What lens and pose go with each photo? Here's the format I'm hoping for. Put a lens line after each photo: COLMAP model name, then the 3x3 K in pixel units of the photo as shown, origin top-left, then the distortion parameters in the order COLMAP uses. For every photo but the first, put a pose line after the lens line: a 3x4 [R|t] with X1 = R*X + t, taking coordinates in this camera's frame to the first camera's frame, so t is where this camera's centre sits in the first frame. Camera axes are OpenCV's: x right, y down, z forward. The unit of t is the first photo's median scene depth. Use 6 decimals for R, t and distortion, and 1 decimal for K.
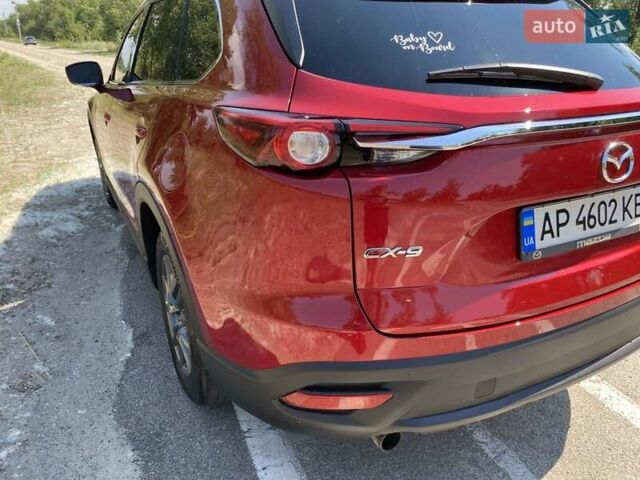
lens RADIAL K [[491.1, 0, 327.0], [0, 491.1, 241.9], [0, 0, 1]] dist [0.005553, -0.007503]
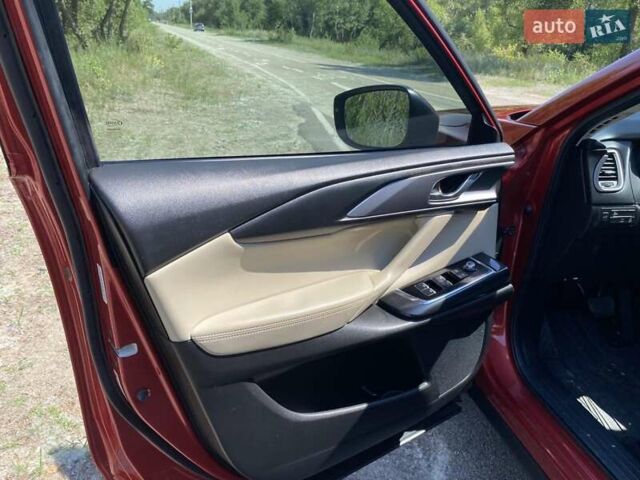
lens RADIAL K [[491.1, 0, 327.0], [0, 491.1, 241.9], [0, 0, 1]] dist [0.005553, -0.007503]
pose [[0.962648, 0.133735, -0.235423, -0.492588], [-0.131104, 0.991004, 0.026865, -0.247964], [0.236898, 0.005004, 0.971522, 0.623049]]
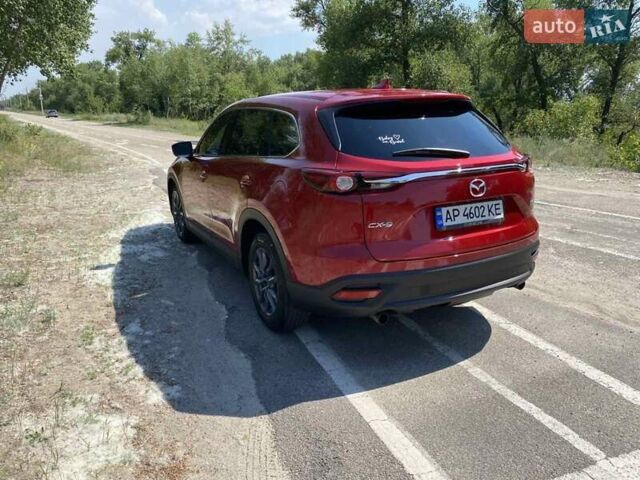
lens RADIAL K [[489.9, 0, 321.1], [0, 489.9, 236.0], [0, 0, 1]] dist [0.013763, -0.012512]
pose [[0.999727, -0.014991, -0.017917, -0.036033], [0.012494, 0.991150, -0.132157, 0.122209], [0.019740, 0.131898, 0.991067, -0.434304]]
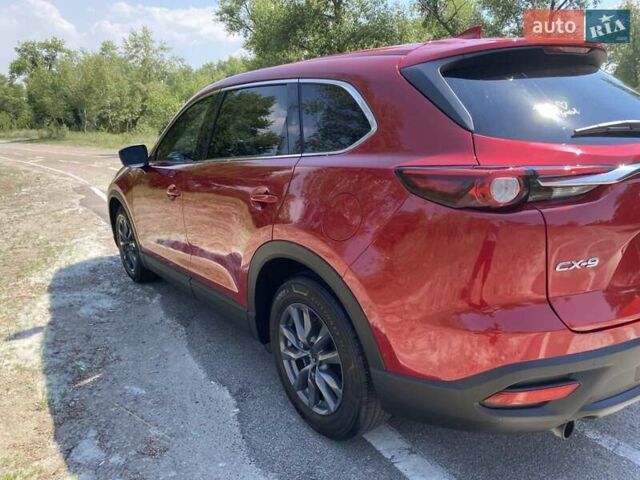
lens RADIAL K [[492.1, 0, 320.0], [0, 492.1, 240.0], [0, 0, 1]] dist [-0.001237, -0.000178]
pose [[0.990008, -0.083208, 0.113848, -0.212598], [0.098181, 0.986248, -0.132952, 0.019843], [-0.101219, 0.142801, 0.984562, -0.066882]]
